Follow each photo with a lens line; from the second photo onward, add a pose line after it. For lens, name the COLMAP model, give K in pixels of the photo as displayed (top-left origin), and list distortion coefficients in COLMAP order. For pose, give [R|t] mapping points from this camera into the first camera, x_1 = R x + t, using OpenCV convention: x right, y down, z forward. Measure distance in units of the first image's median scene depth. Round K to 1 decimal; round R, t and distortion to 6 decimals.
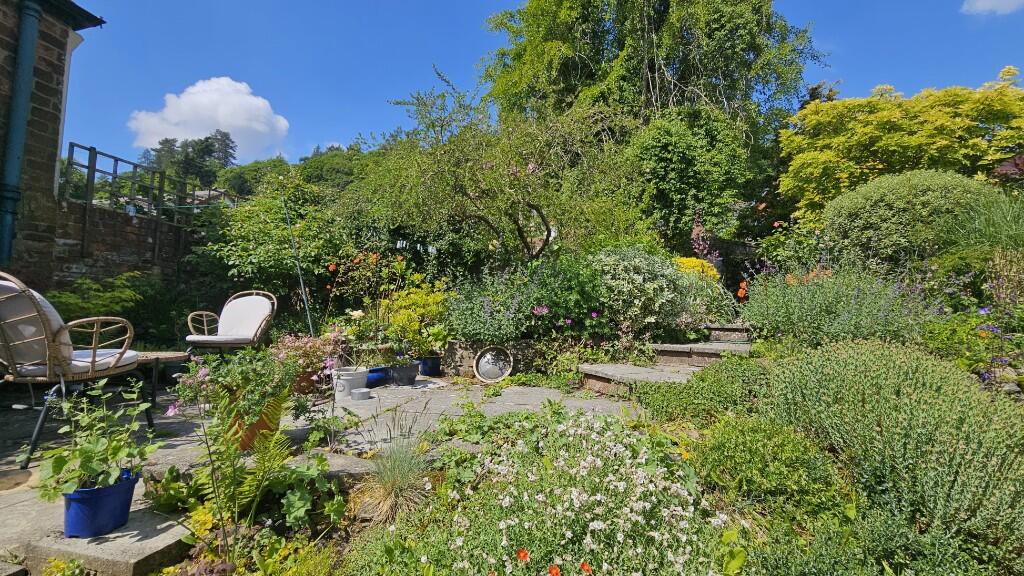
lens RADIAL K [[432.3, 0, 512.1], [0, 432.3, 283.5], [0, 0, 1]] dist [-0.000399, 0.000199]
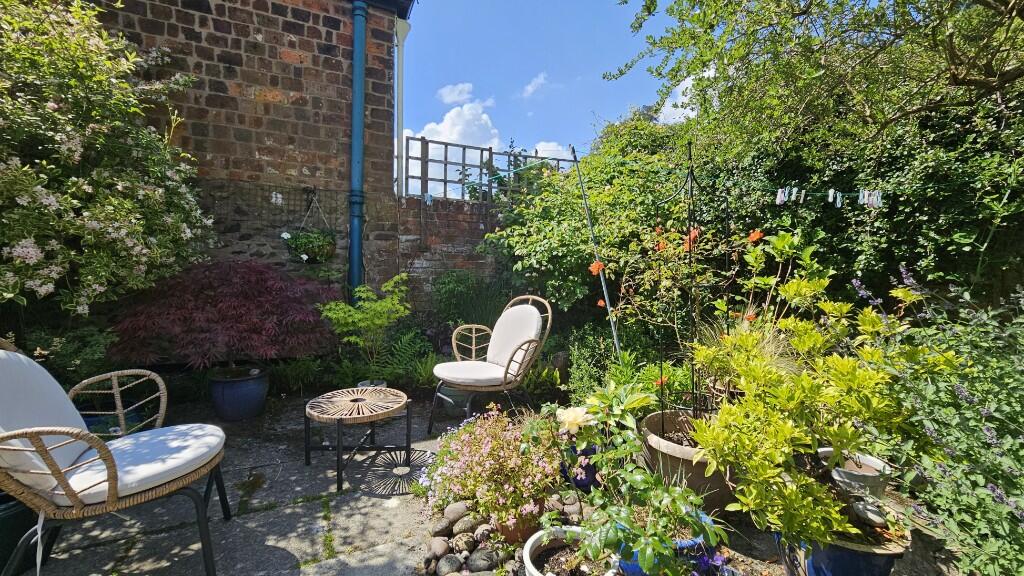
lens RADIAL K [[432.3, 0, 512.1], [0, 432.3, 283.5], [0, 0, 1]] dist [-0.000399, 0.000199]
pose [[0.622487, 0.027778, -0.782137, -0.083248], [0.051054, 0.995800, 0.076000, -0.053630], [0.780963, -0.087240, 0.618455, 0.545061]]
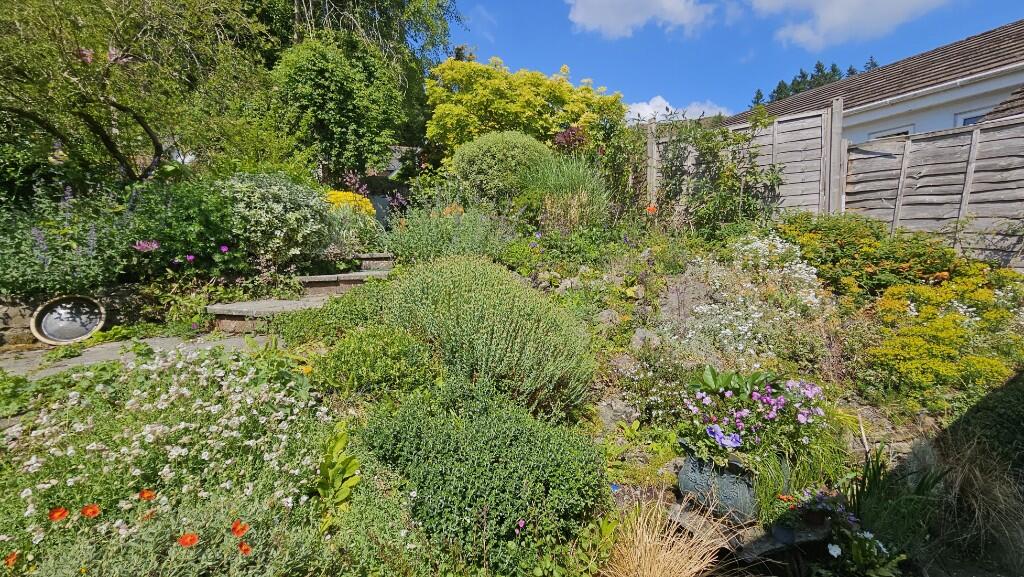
lens RADIAL K [[432.3, 0, 512.1], [0, 432.3, 284.0], [0, 0, 1]] dist [-0.000399, 0.000199]
pose [[0.759661, -0.087647, 0.644386, 0.048571], [-0.001195, 0.990686, 0.136158, 0.019146], [-0.650319, -0.104204, 0.752481, -0.036899]]
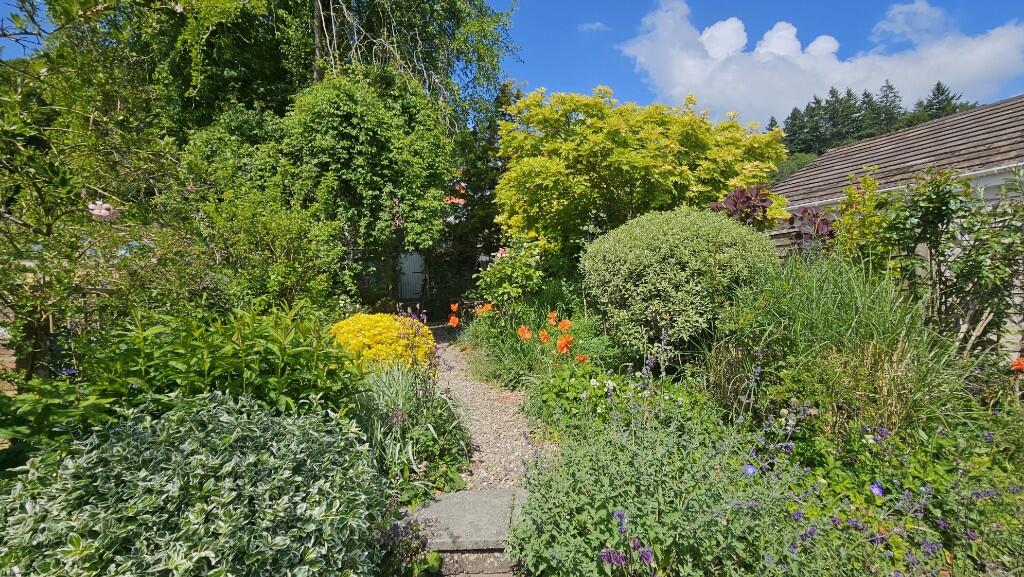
lens RADIAL K [[432.3, 0, 512.1], [0, 432.3, 284.0], [0, 0, 1]] dist [-0.000399, 0.000199]
pose [[0.785984, -0.058012, 0.615519, 0.238224], [0.024885, 0.997750, 0.062260, -0.174124], [-0.617746, -0.033618, 0.785659, 0.567800]]
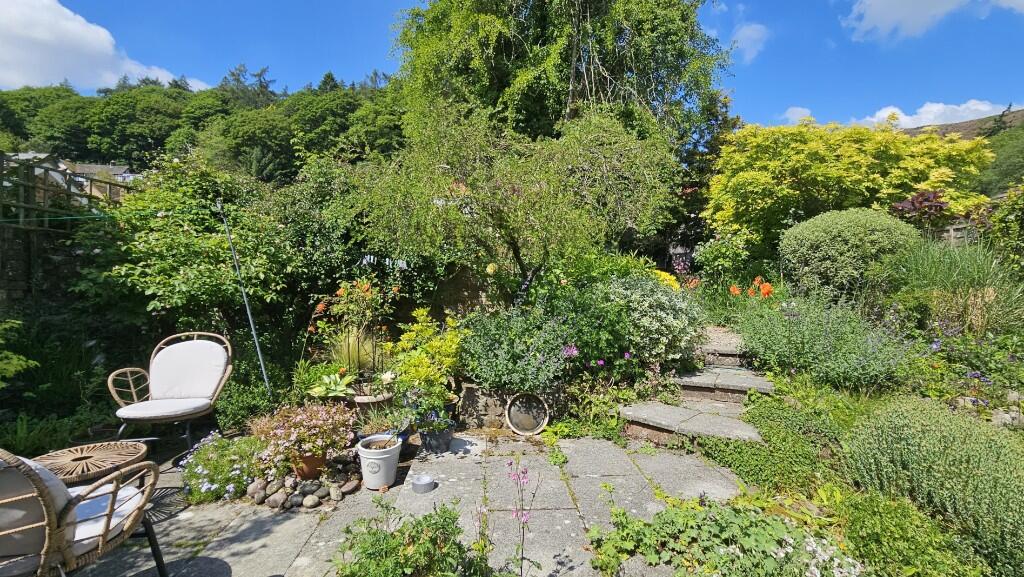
lens RADIAL K [[446.1, 0, 513.7], [0, 446.1, 284.4], [0, 0, 1]] dist [0.000654, 0.000085]
pose [[0.959817, -0.010746, 0.280420, -0.268442], [-0.008622, 0.997666, 0.067743, -0.121839], [-0.280493, -0.067438, 0.957484, 0.092241]]
